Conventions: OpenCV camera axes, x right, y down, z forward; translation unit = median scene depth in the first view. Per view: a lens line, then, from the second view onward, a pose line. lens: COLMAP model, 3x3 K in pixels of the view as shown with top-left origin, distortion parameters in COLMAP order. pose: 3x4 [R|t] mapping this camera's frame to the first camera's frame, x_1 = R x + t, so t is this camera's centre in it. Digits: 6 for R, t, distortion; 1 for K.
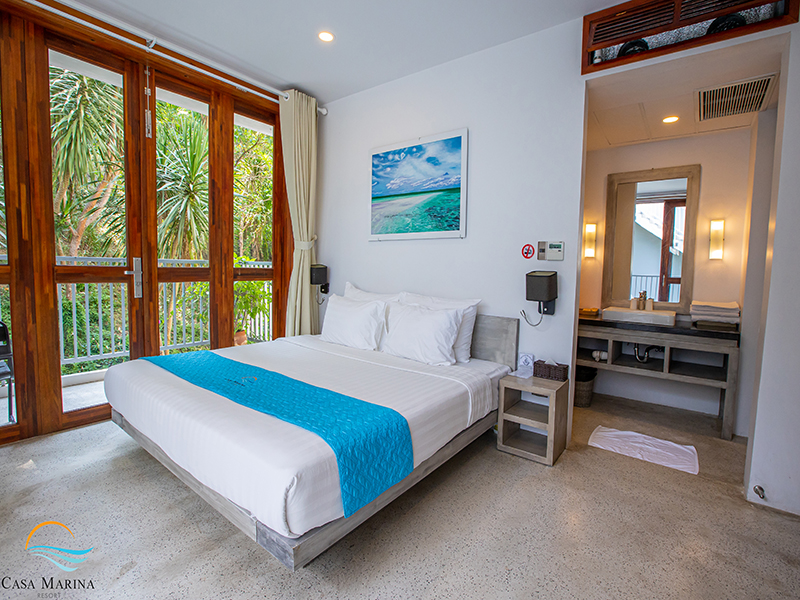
lens RADIAL K [[382.5, 0, 408.1], [0, 382.5, 298.4], [0, 0, 1]] dist [-0.046380, 0.020133]
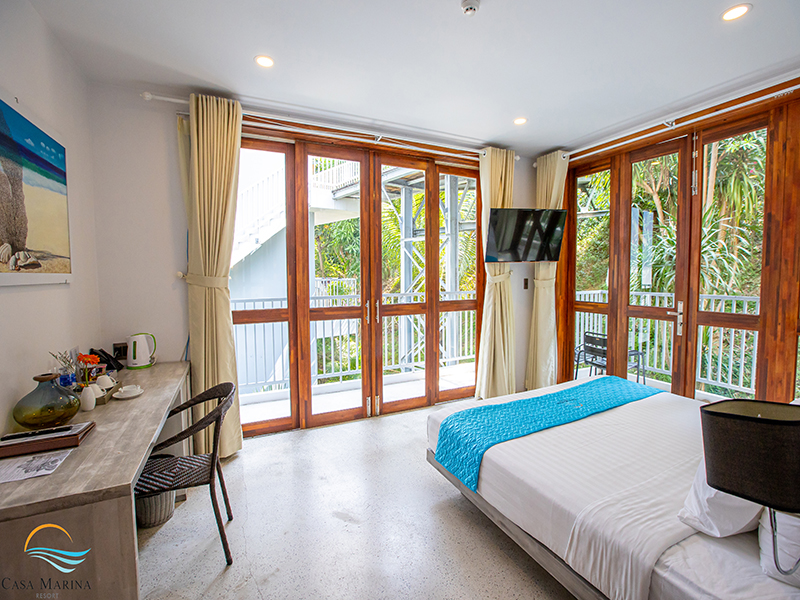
lens RADIAL K [[367.9, 0, 402.0], [0, 367.9, 299.3], [0, 0, 1]] dist [-0.039983, 0.013698]
pose [[-0.460005, 0.042468, -0.886900, 0.668907], [-0.076945, 0.993191, 0.087467, -0.146896], [0.884576, 0.108478, -0.453606, 0.747483]]
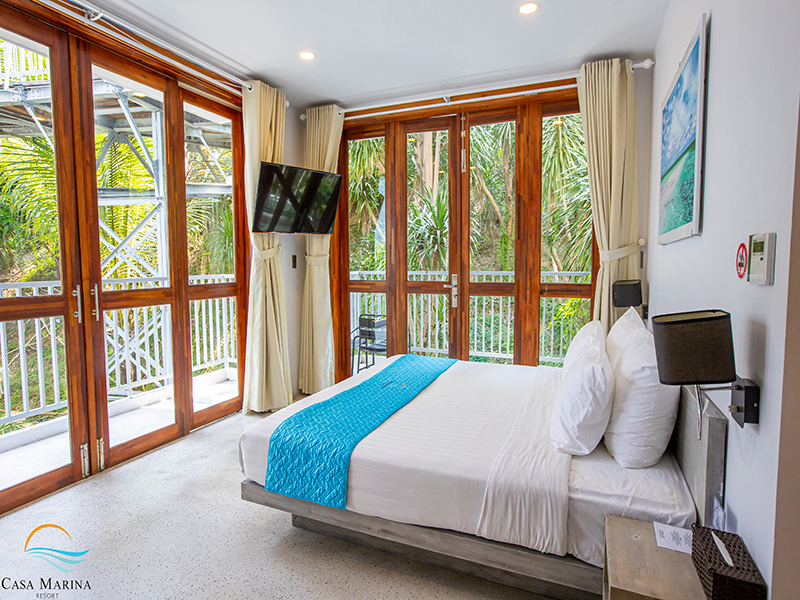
lens RADIAL K [[454.1, 0, 399.0], [0, 454.1, 298.0], [0, 0, 1]] dist [-0.021644, 0.002515]
pose [[0.229120, 0.052690, -0.971971, 0.666775], [-0.069985, 0.996841, 0.037540, -0.074893], [0.970879, 0.059422, 0.232084, 0.494049]]
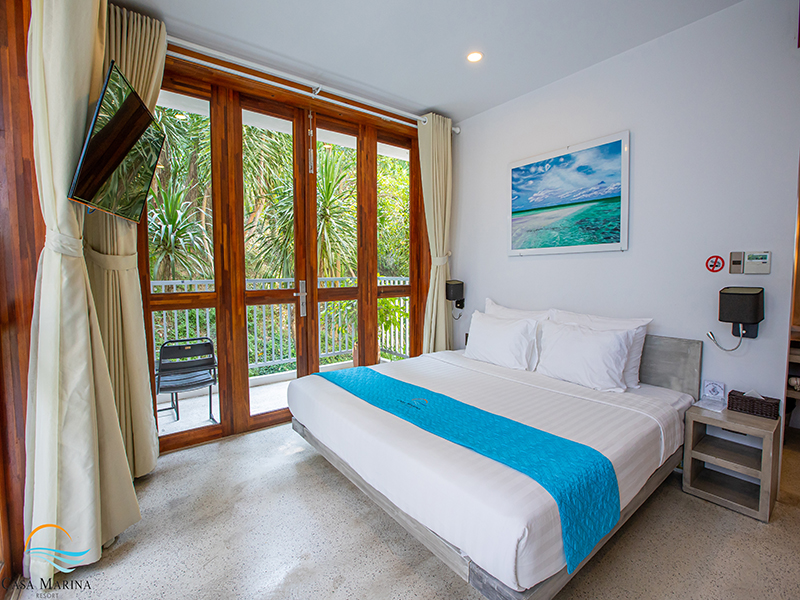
lens RADIAL K [[367.9, 0, 402.0], [0, 367.9, 299.3], [0, 0, 1]] dist [-0.039983, 0.013698]
pose [[0.964593, -0.012282, -0.263456, -0.146816], [0.009217, 0.999875, -0.012866, -0.035880], [0.263581, 0.009983, 0.964586, 0.019683]]
